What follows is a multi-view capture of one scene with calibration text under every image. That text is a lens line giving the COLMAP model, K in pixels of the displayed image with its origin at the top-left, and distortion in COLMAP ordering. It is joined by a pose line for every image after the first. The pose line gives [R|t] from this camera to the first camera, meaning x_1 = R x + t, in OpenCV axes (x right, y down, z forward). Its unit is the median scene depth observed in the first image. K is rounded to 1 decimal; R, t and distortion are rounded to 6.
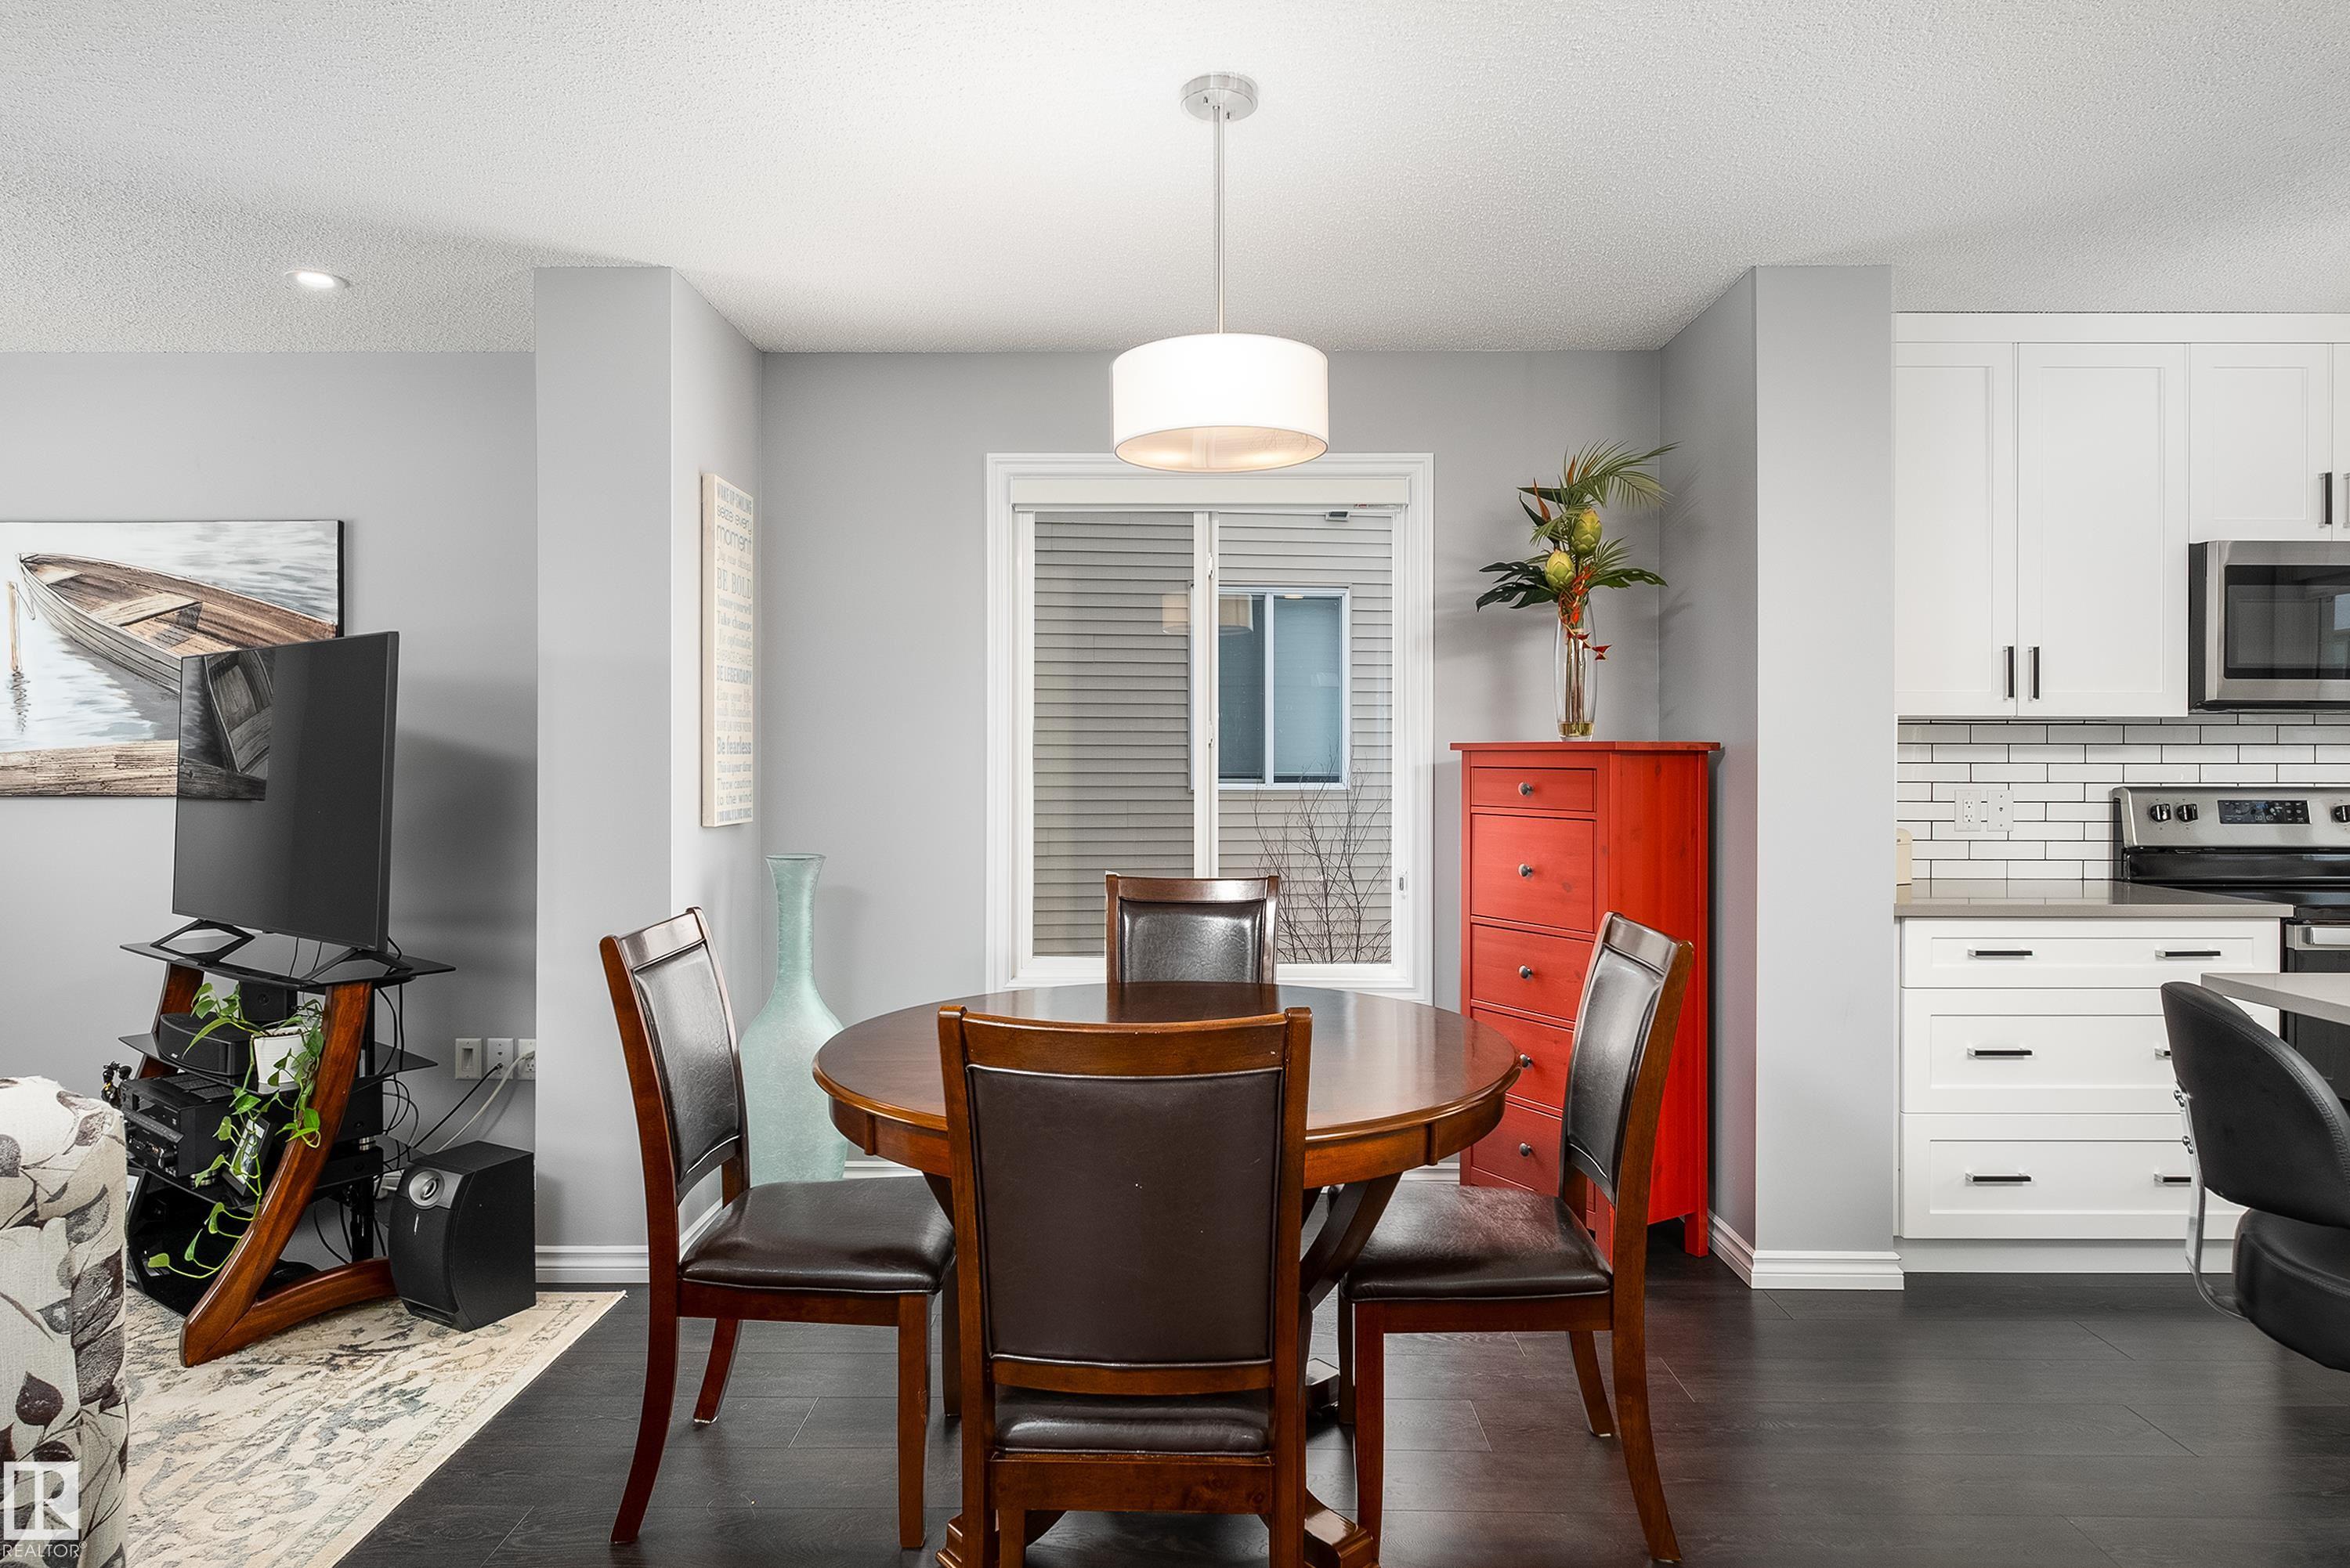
lens RADIAL K [[1318.7, 0, 1175.9], [0, 1318.7, 760.7], [0, 0, 1]] dist [0.007378, -0.002580]
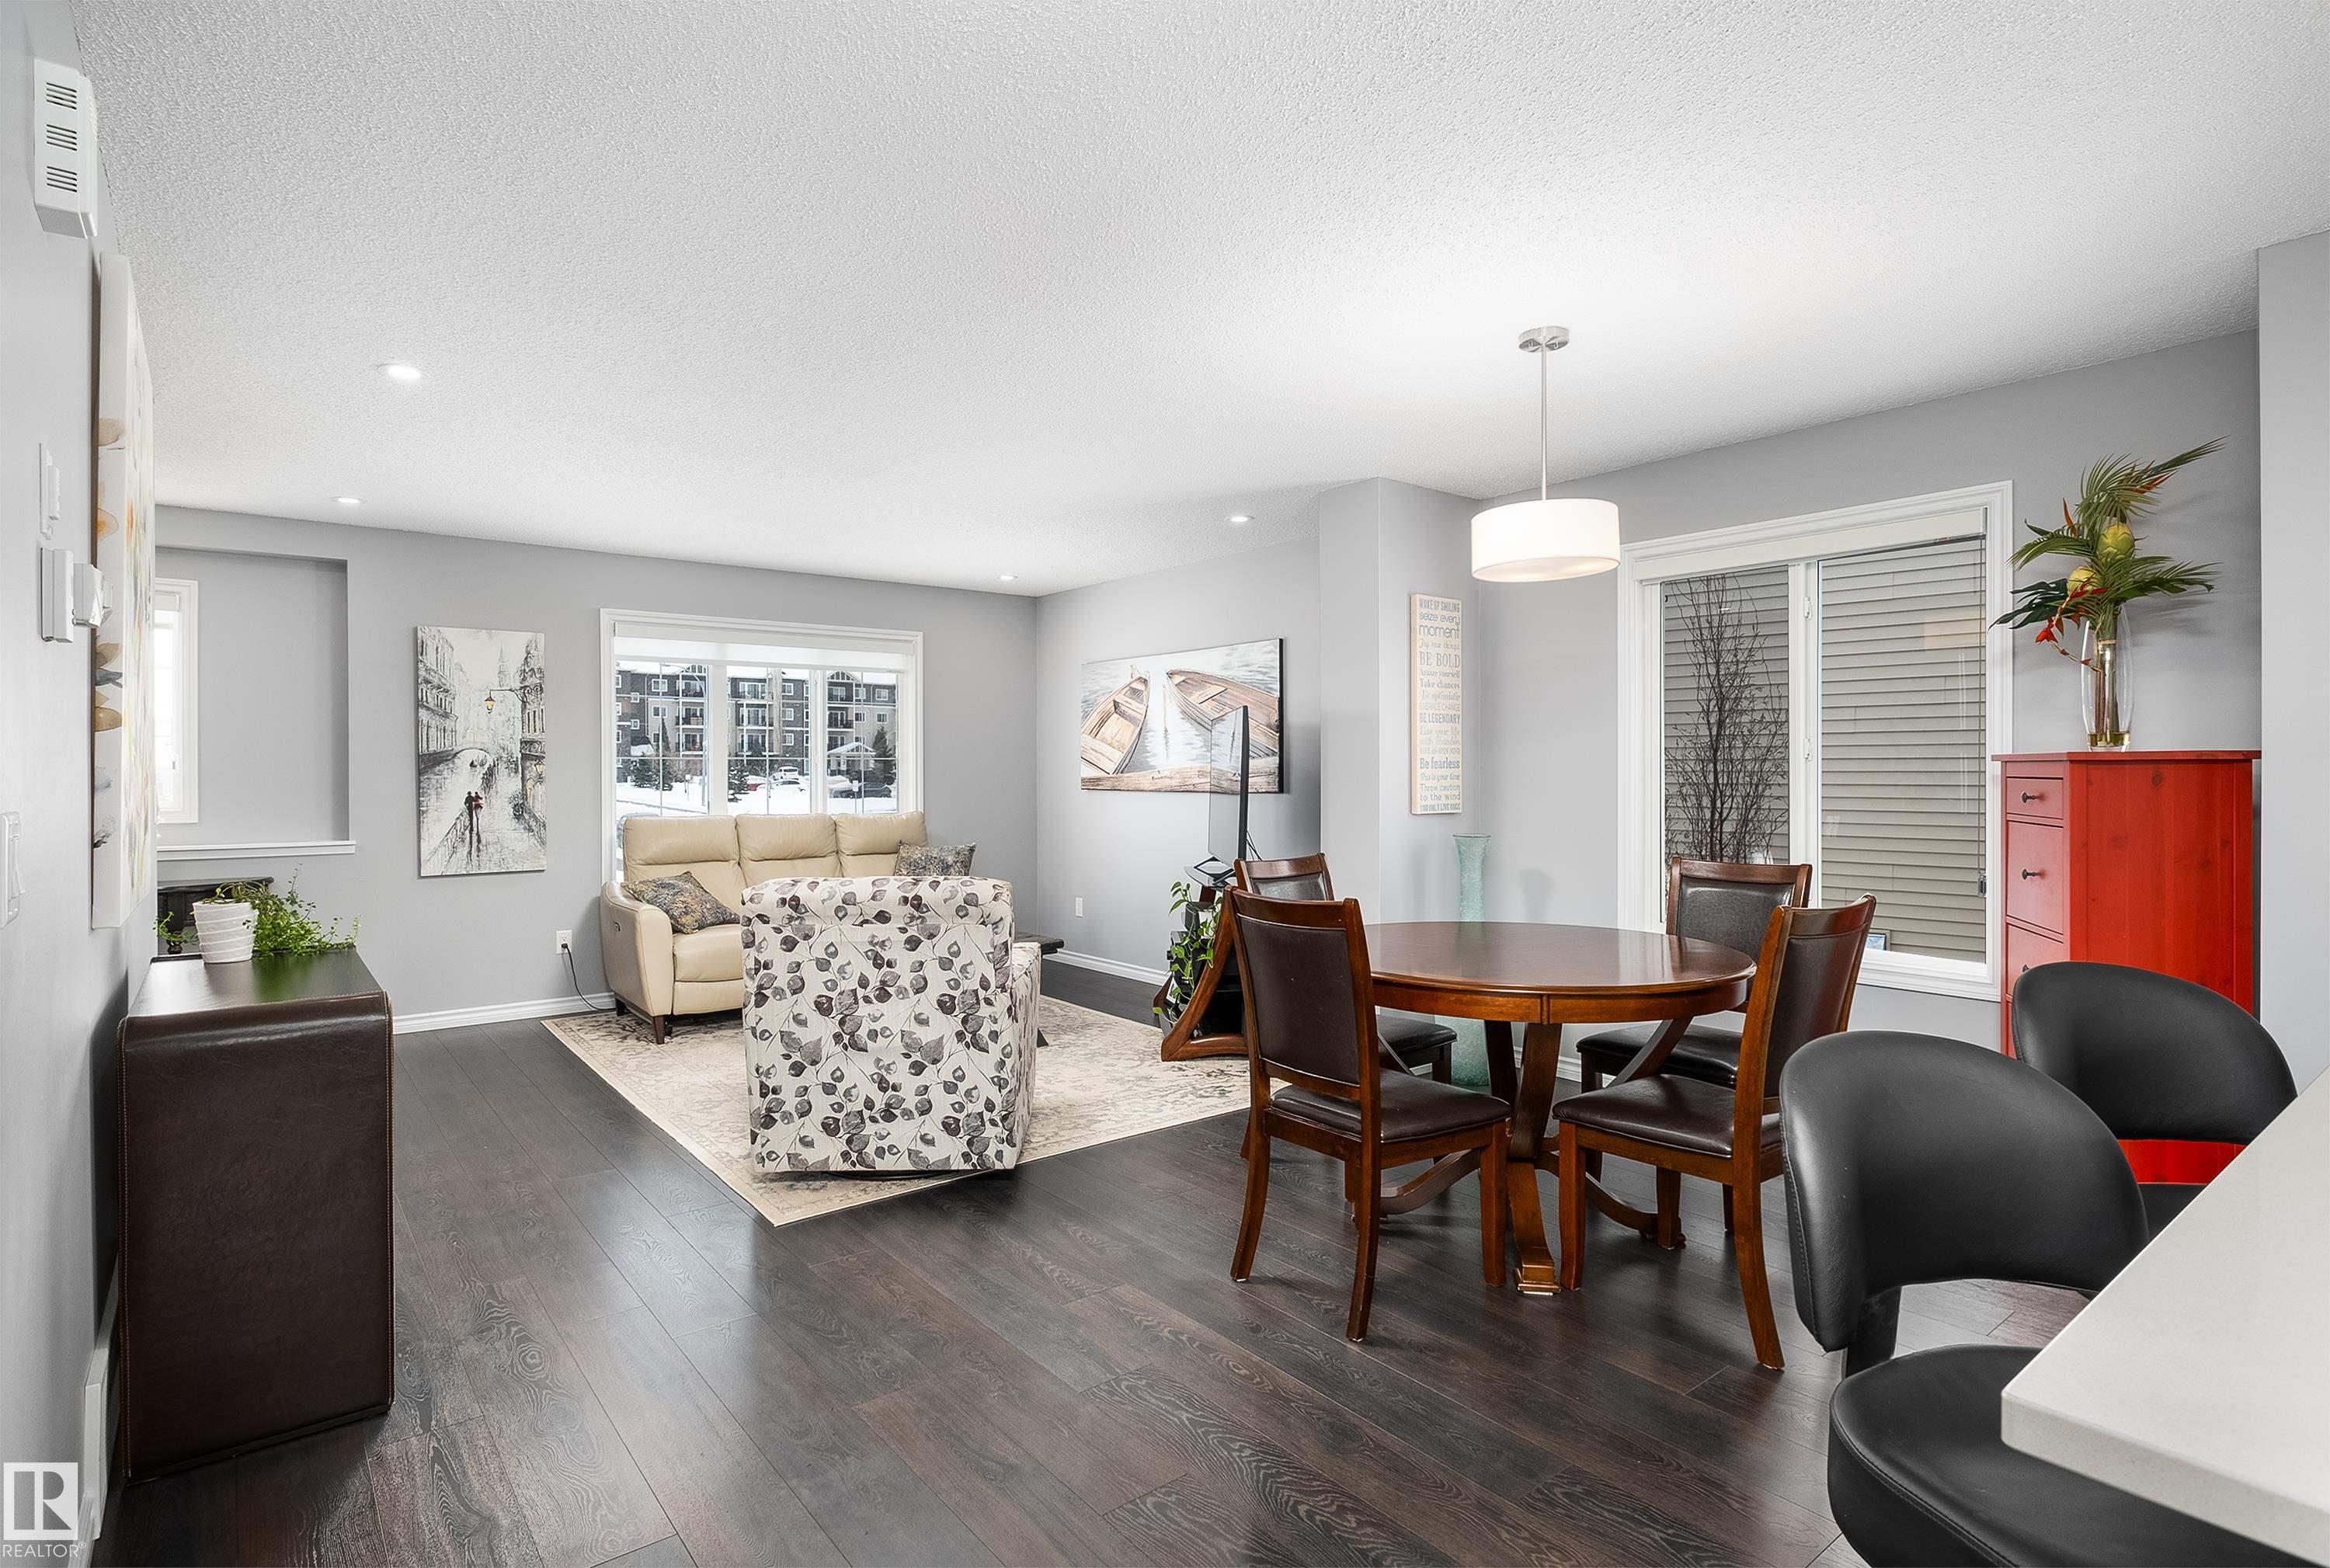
lens RADIAL K [[1143.9, 0, 1145.5], [0, 1143.9, 793.3], [0, 0, 1]] dist [-0.004363, -0.000248]
pose [[0.628130, 0.012038, -0.778015, 0.475903], [-0.002022, 0.999902, 0.013839, 0.006119], [0.778106, -0.007120, 0.628093, -0.116783]]
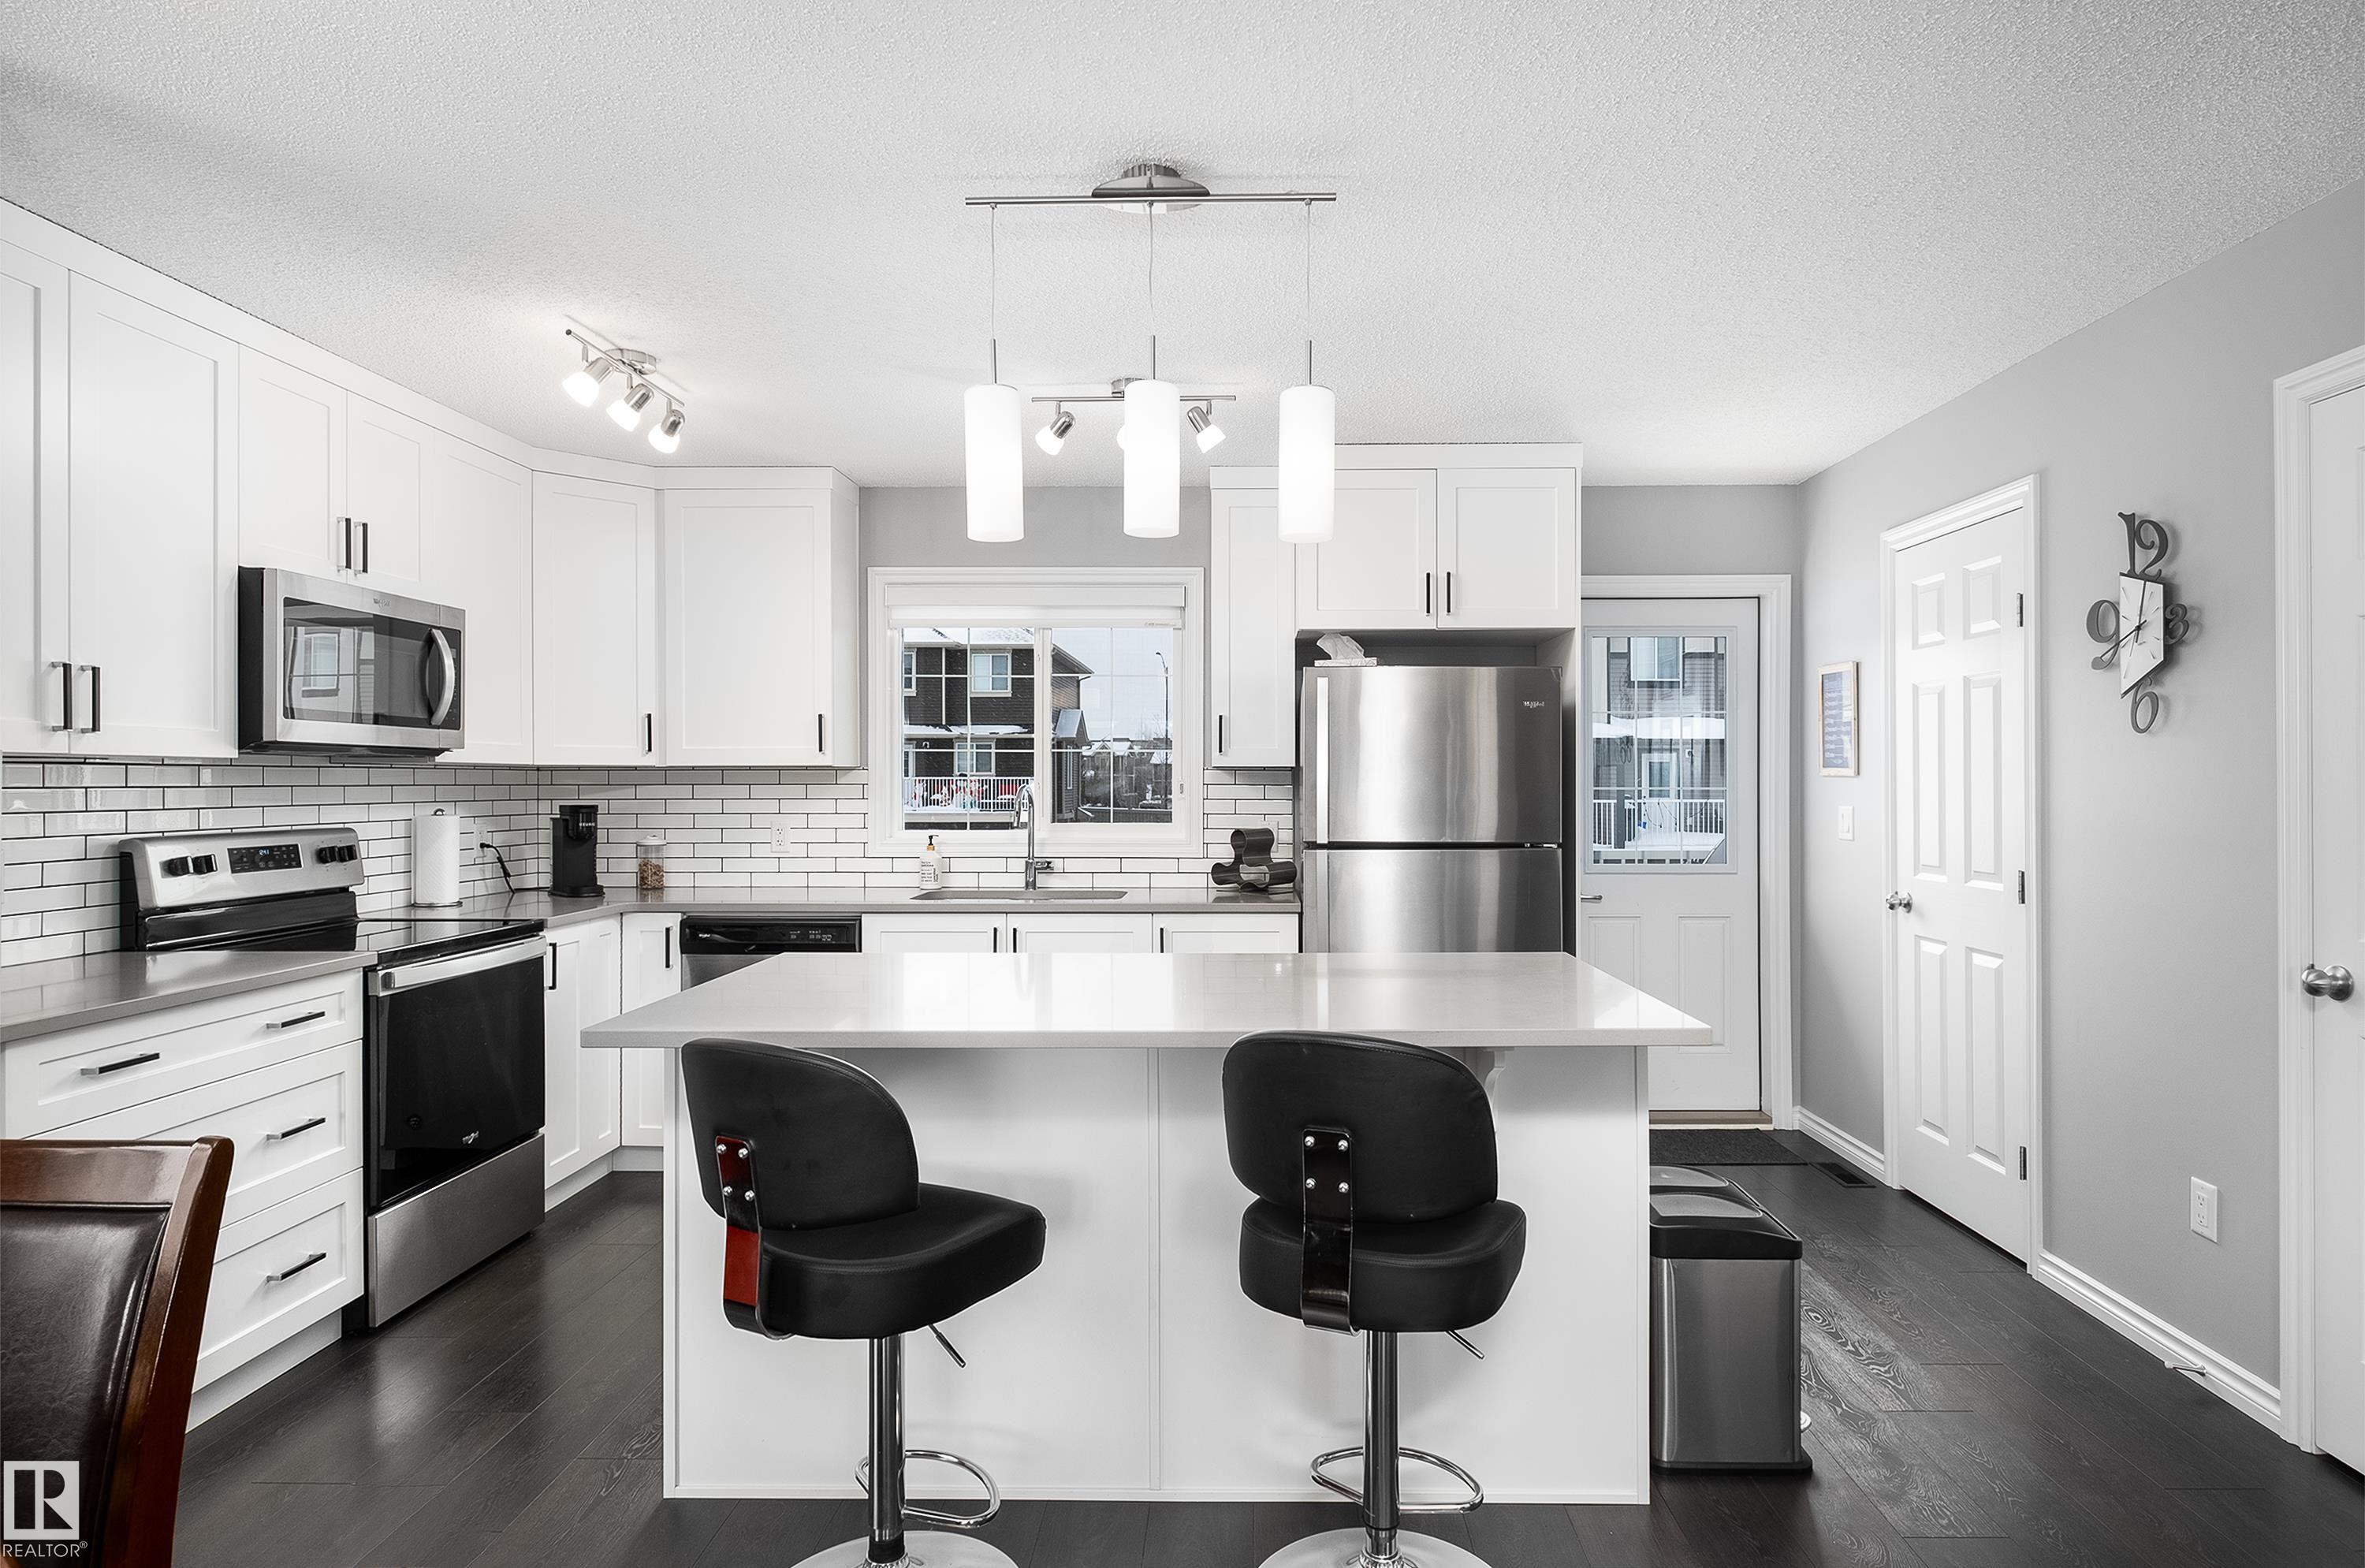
lens RADIAL K [[1327.3, 0, 1181.6], [0, 1327.3, 779.1], [0, 0, 1]] dist [0.007378, -0.002580]
pose [[0.041246, -0.000936, 0.999149, -0.102957], [0.006255, 0.999980, 0.000678, -0.014281], [-0.999129, 0.006222, 0.041251, 0.298759]]
